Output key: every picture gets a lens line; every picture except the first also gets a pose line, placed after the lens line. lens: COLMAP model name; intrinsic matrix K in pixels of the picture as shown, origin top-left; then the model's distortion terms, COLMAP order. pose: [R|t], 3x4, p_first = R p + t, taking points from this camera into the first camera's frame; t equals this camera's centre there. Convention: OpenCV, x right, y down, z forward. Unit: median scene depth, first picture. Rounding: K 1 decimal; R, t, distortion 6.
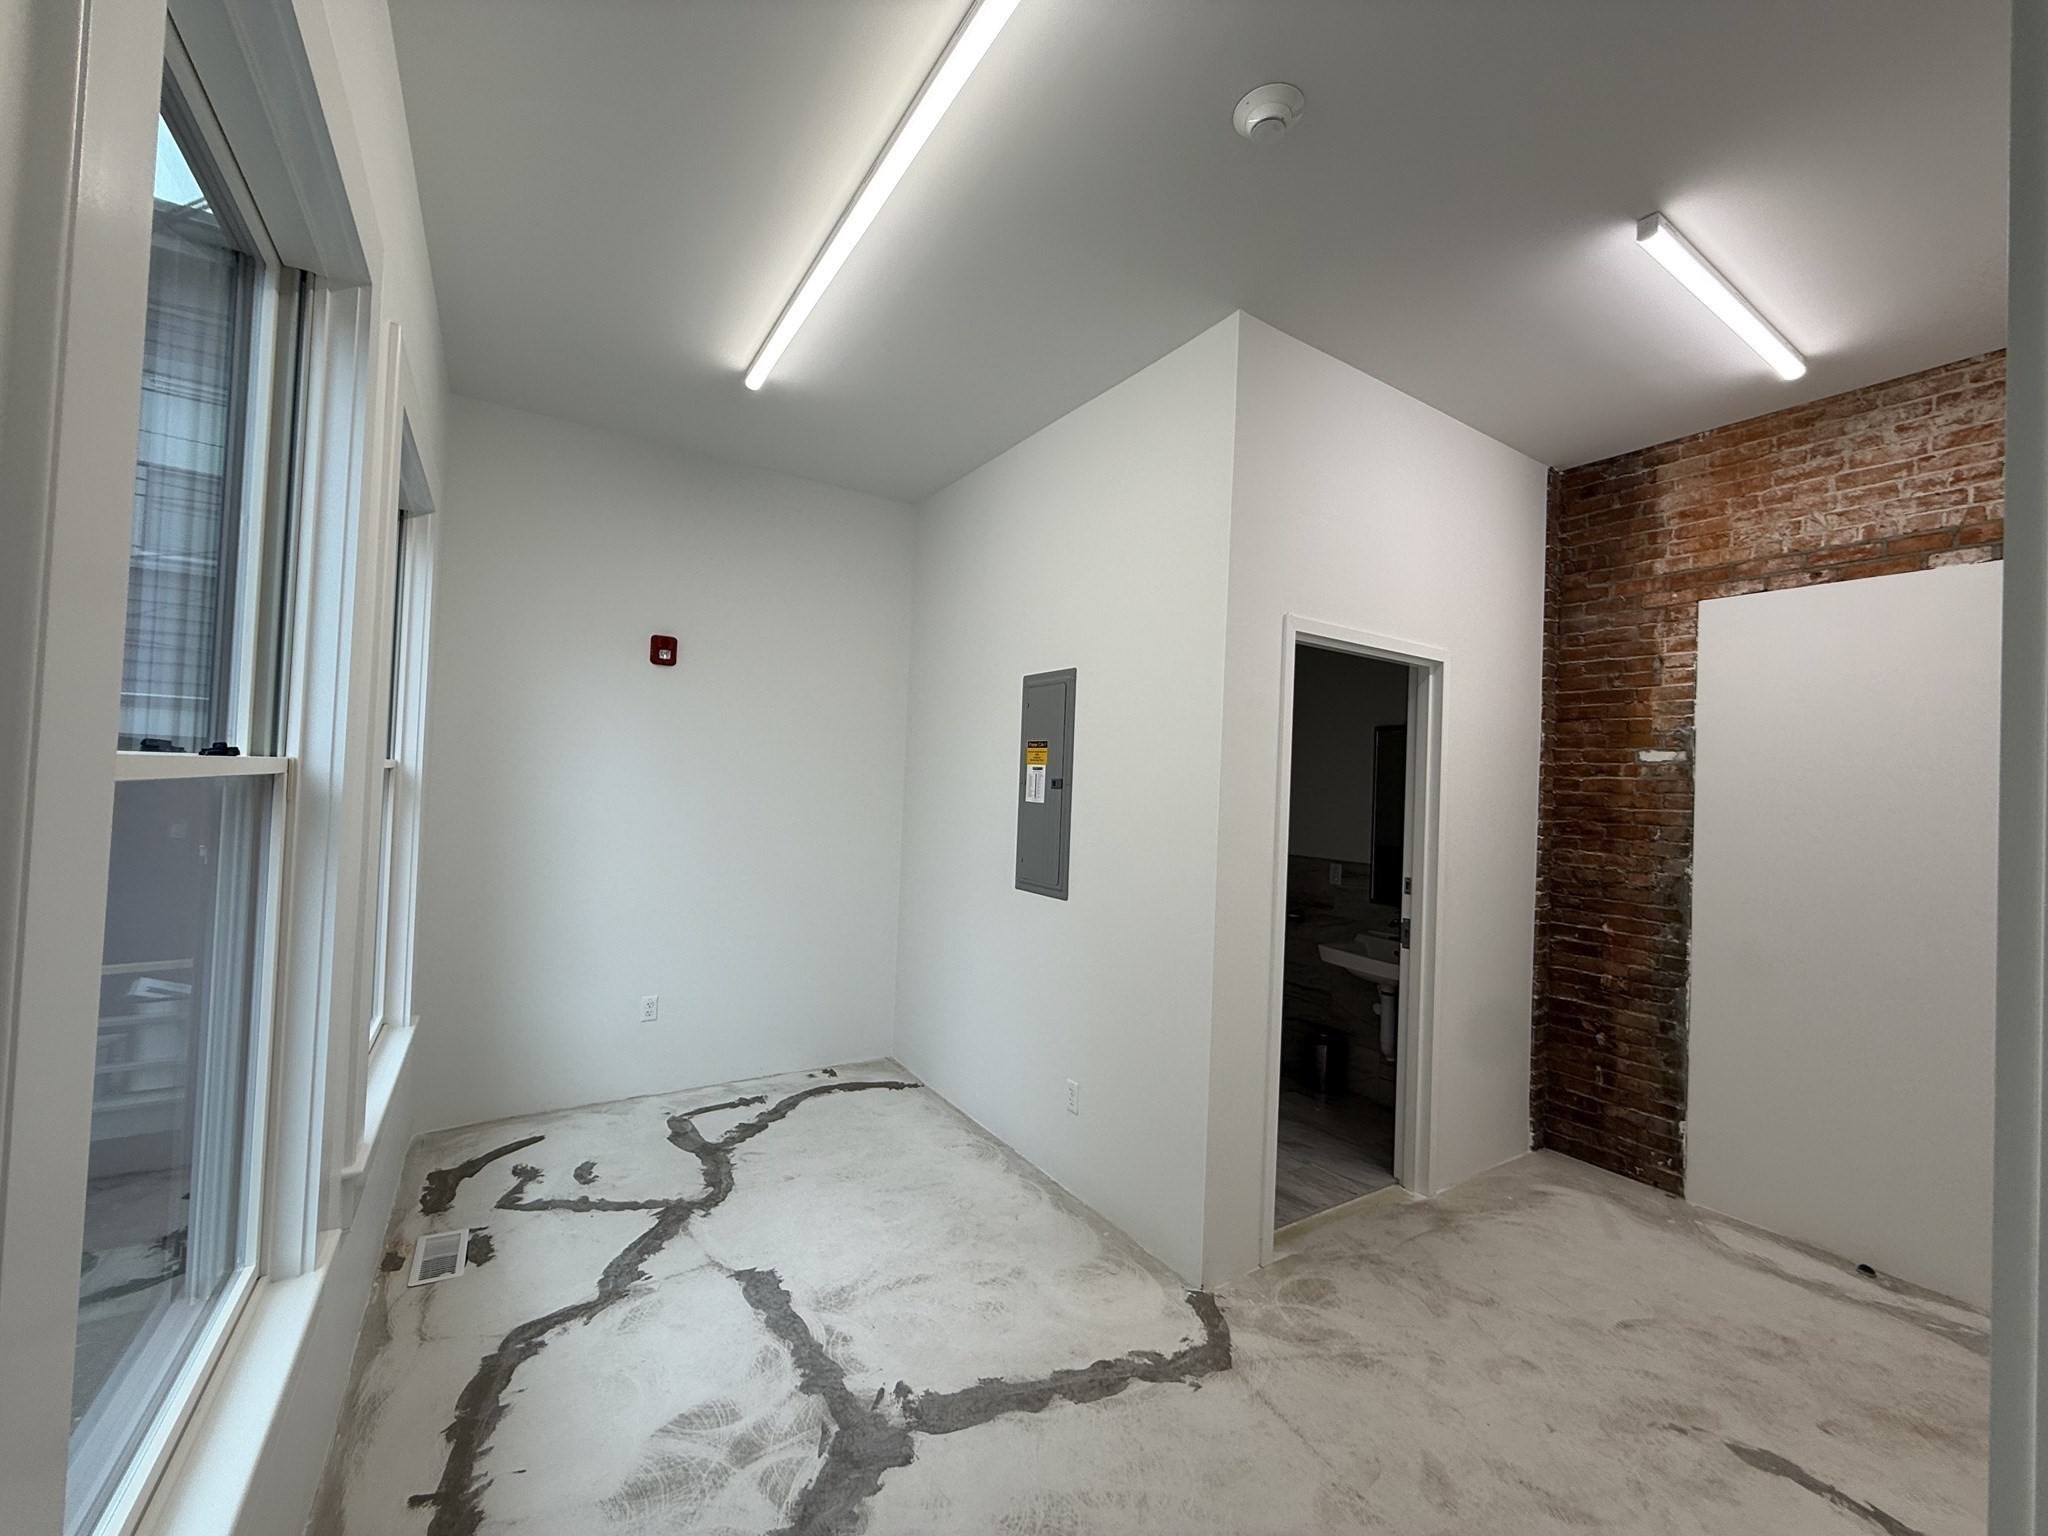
lens RADIAL K [[820.6, 0, 1019.8], [0, 820.6, 767.7], [0, 0, 1]] dist [-0.001413, 0.000203]
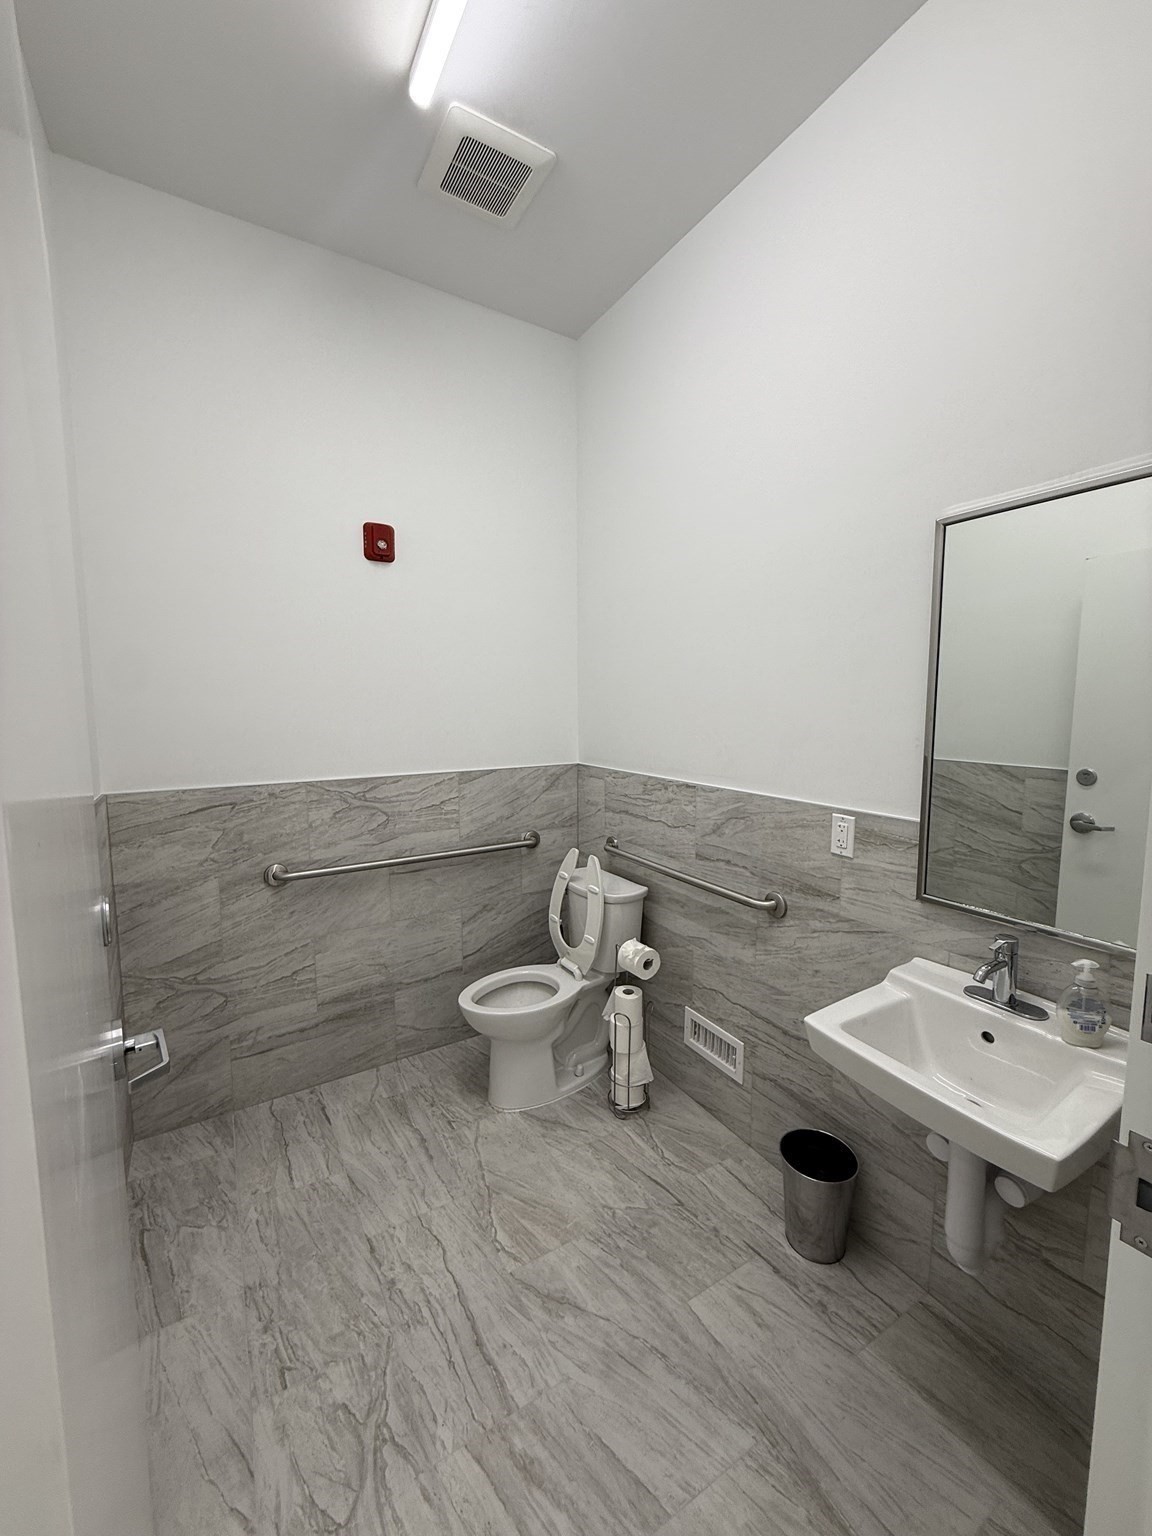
lens RADIAL K [[615.5, 0, 576.0], [0, 615.5, 768.0], [0, 0, 1]] dist [-0.001413, 0.000203]
pose [[0.998714, -0.043981, -0.025208, 0.418109], [0.046787, 0.991127, 0.124413, 0.057824], [0.019513, -0.125432, 0.991910, 1.130847]]
